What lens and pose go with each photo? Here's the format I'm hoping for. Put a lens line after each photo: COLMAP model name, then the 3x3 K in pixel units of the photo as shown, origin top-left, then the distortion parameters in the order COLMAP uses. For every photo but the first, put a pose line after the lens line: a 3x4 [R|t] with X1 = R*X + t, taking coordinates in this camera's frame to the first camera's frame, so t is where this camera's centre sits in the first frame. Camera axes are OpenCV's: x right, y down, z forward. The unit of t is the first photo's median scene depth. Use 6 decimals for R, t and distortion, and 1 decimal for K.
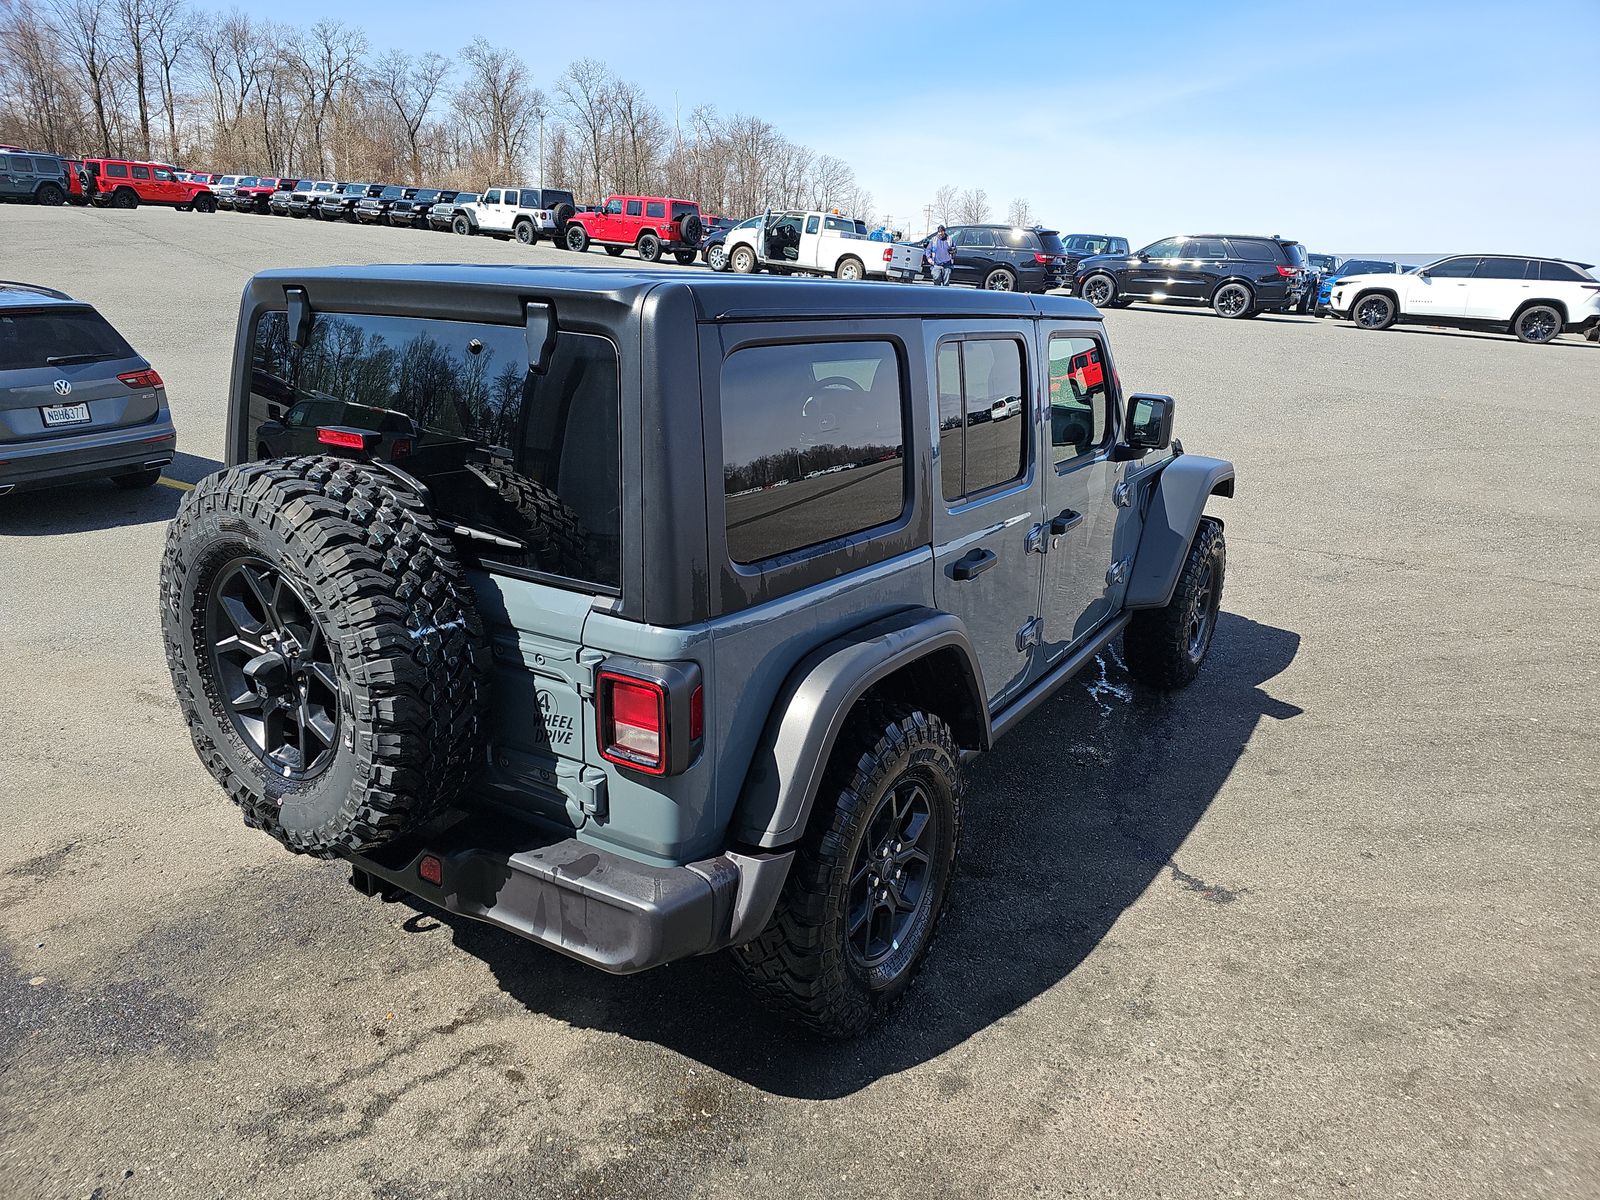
lens RADIAL K [[1072.3, 0, 800.0], [0, 1072.3, 600.0], [0, 0, 1]] dist [0.066666, -0.061202]
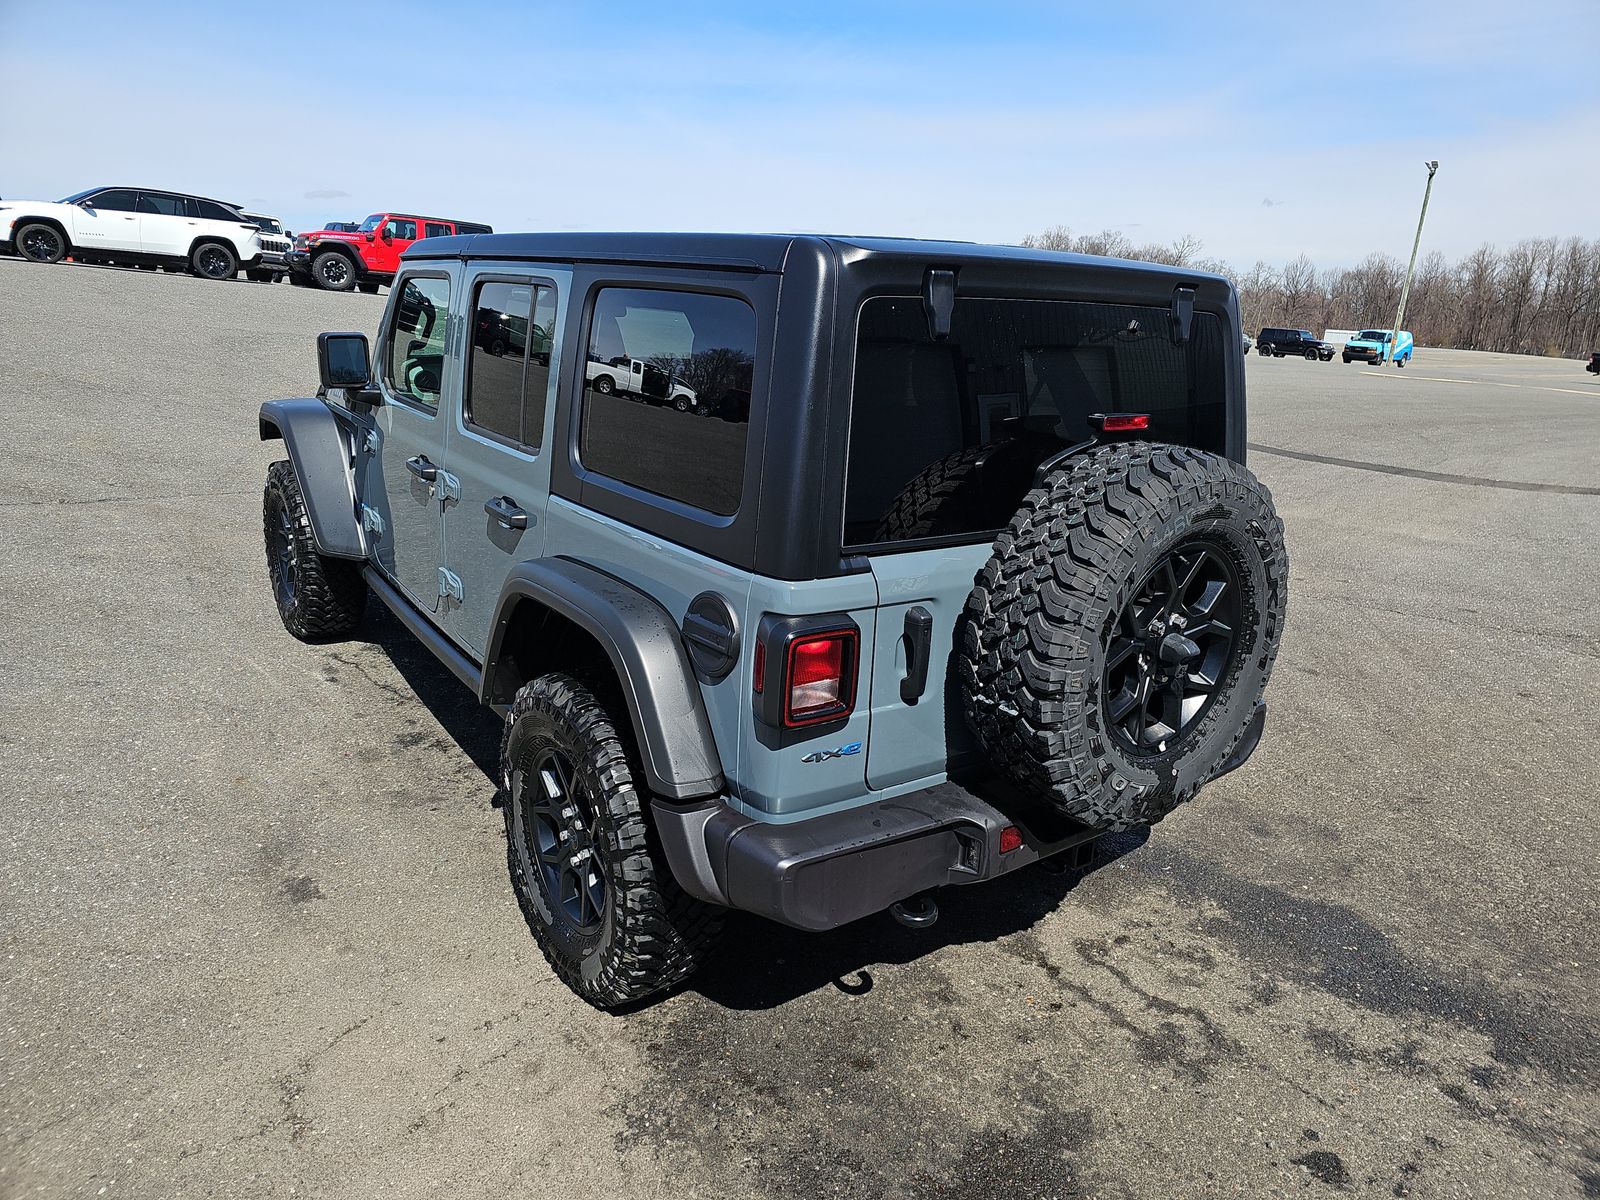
lens RADIAL K [[1054.9, 0, 842.5], [0, 1054.9, 600.9], [0, 0, 1]] dist [0.058060, -0.050682]
pose [[0.302555, -0.276481, 0.912150, -1.063245], [0.215611, 0.952049, 0.217058, -0.191188], [-0.928424, 0.130998, 0.347660, 0.668189]]
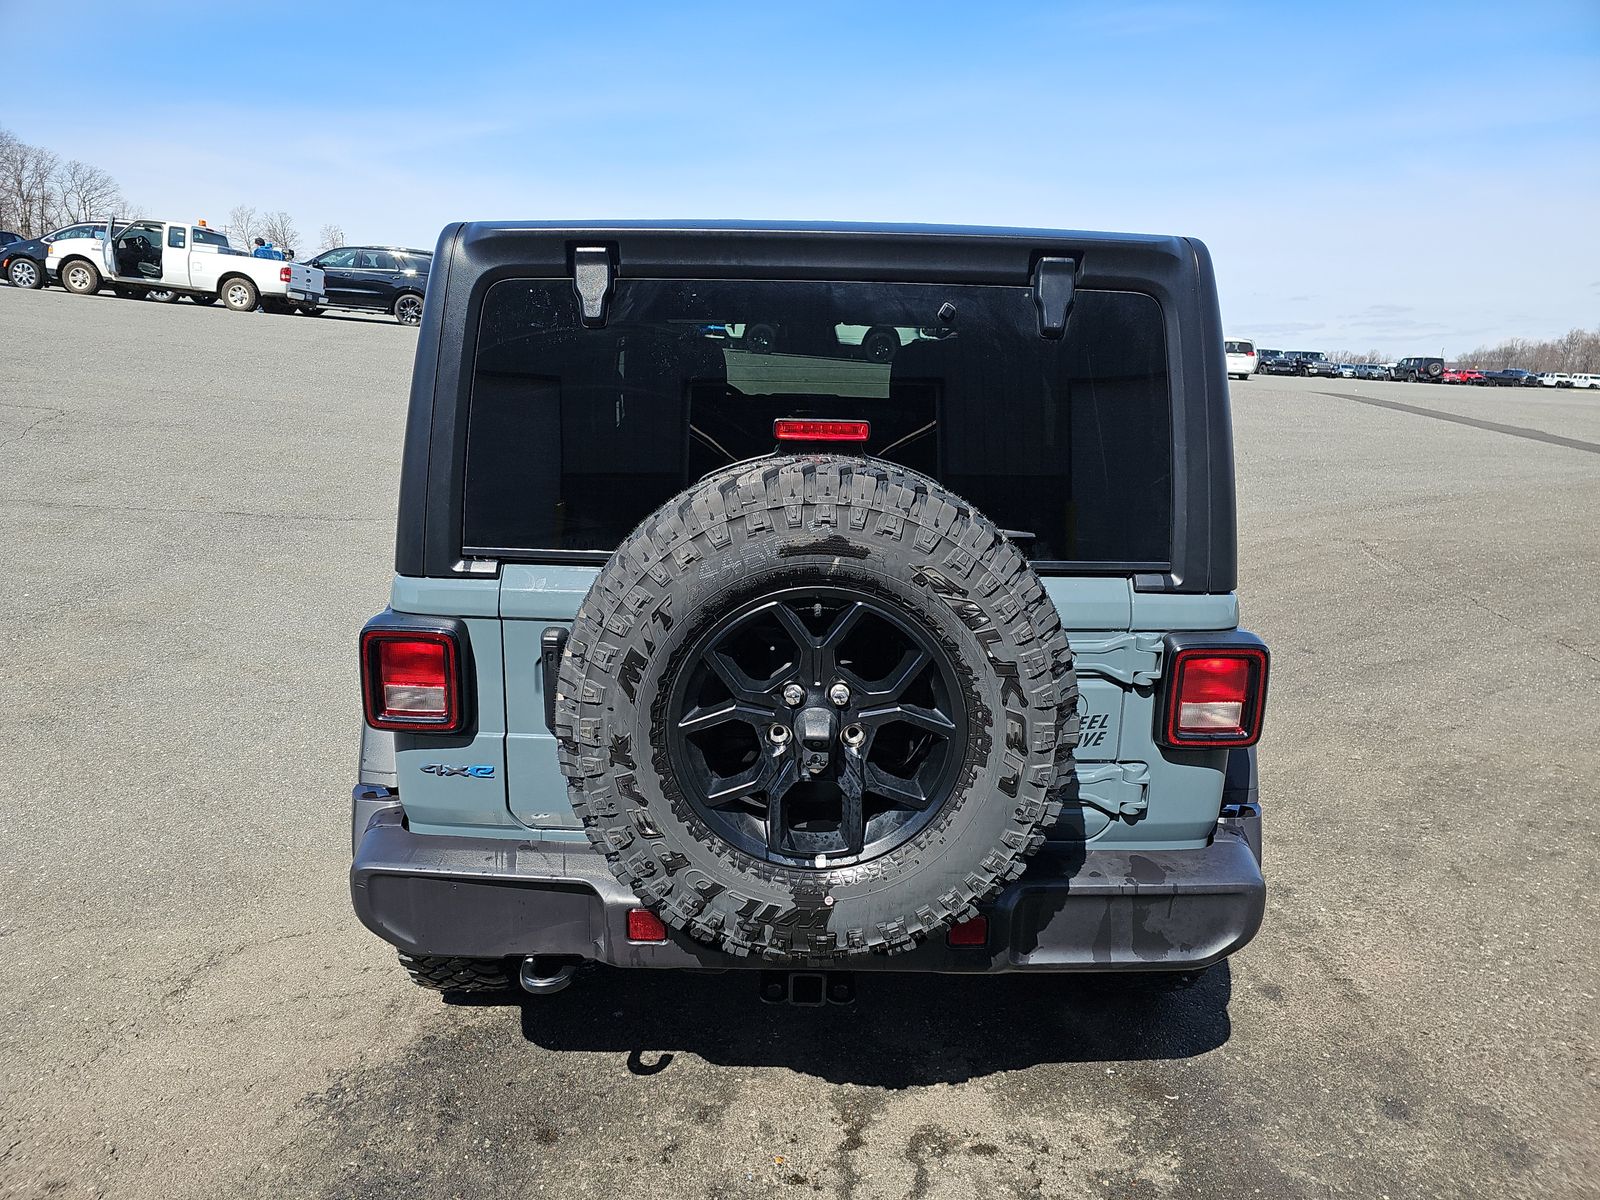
lens RADIAL K [[1069.5, 0, 802.7], [0, 1069.5, 617.4], [0, 0, 1]] dist [0.049616, -0.042509]
pose [[0.823830, -0.150397, 0.546520, -0.639959], [0.157650, 0.986911, 0.033945, -0.030678], [-0.544472, 0.058194, 0.836758, 0.262077]]
